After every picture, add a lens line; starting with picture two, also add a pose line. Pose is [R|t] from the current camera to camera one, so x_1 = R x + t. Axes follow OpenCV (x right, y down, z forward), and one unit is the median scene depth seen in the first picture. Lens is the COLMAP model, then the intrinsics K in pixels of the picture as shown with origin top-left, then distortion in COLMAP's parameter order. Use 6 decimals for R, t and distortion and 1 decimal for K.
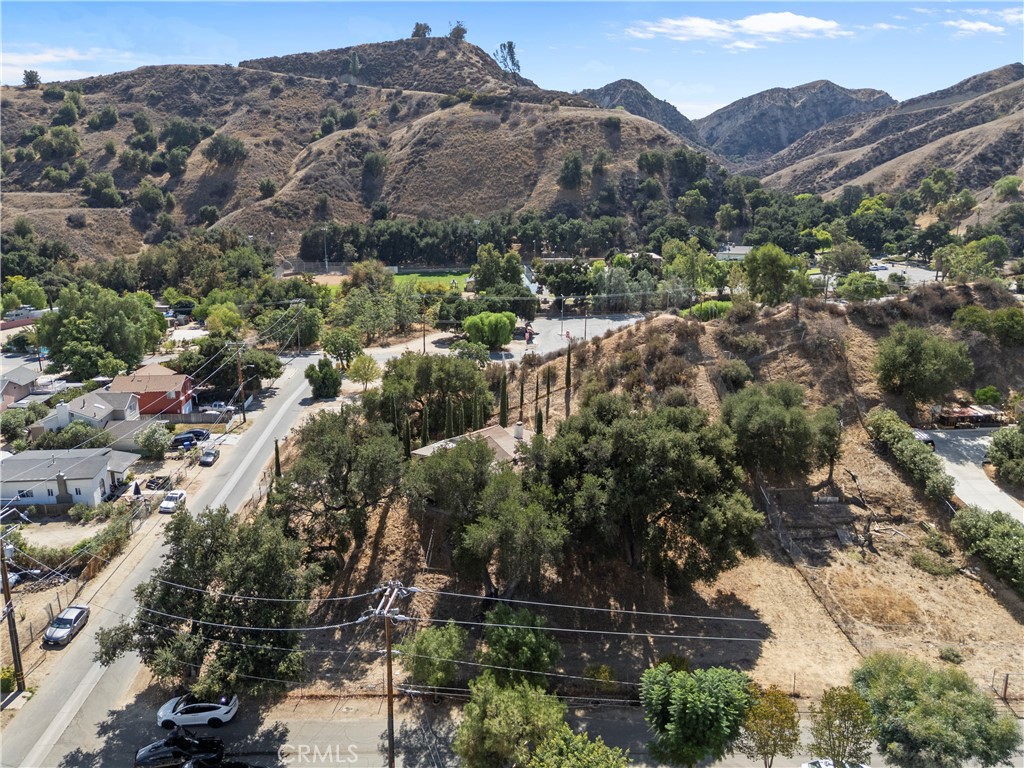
lens RADIAL K [[786.0, 0, 510.6], [0, 786.0, 381.5], [0, 0, 1]] dist [0.058139, -0.051374]
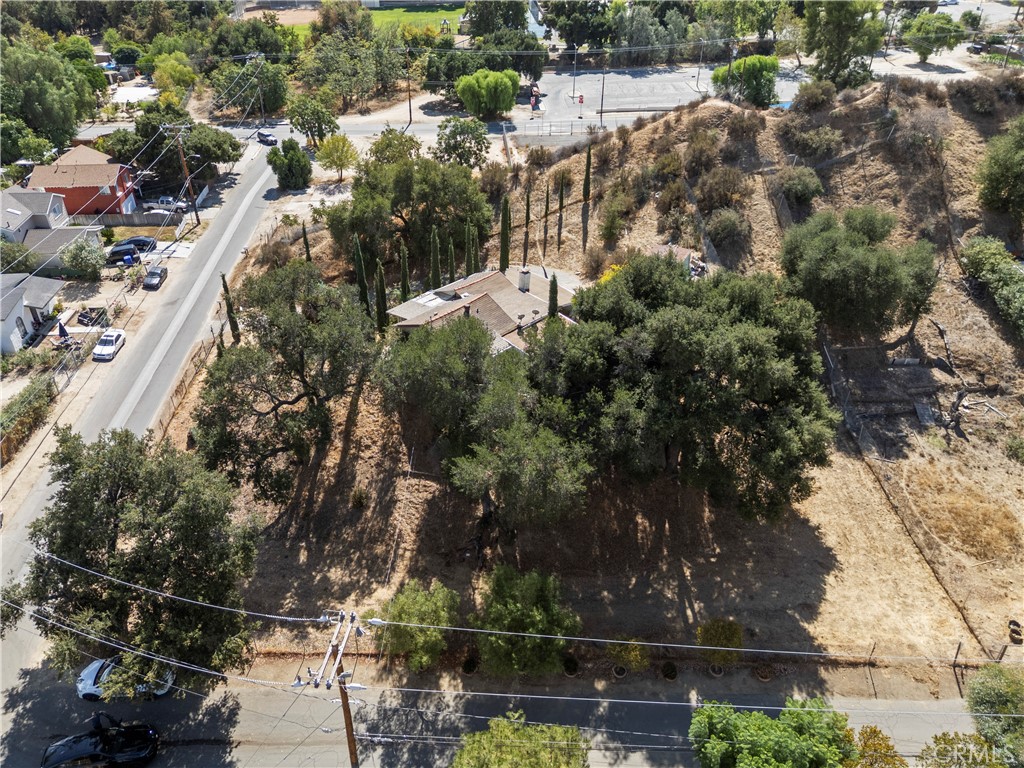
lens RADIAL K [[786.0, 0, 512.3], [0, 786.0, 394.4], [0, 0, 1]] dist [0.058139, -0.051374]
pose [[0.999999, 0.001135, 0.000421, -0.001991], [-0.001210, 0.946348, 0.323146, -0.079994], [-0.000031, -0.323146, 0.946349, 0.219107]]
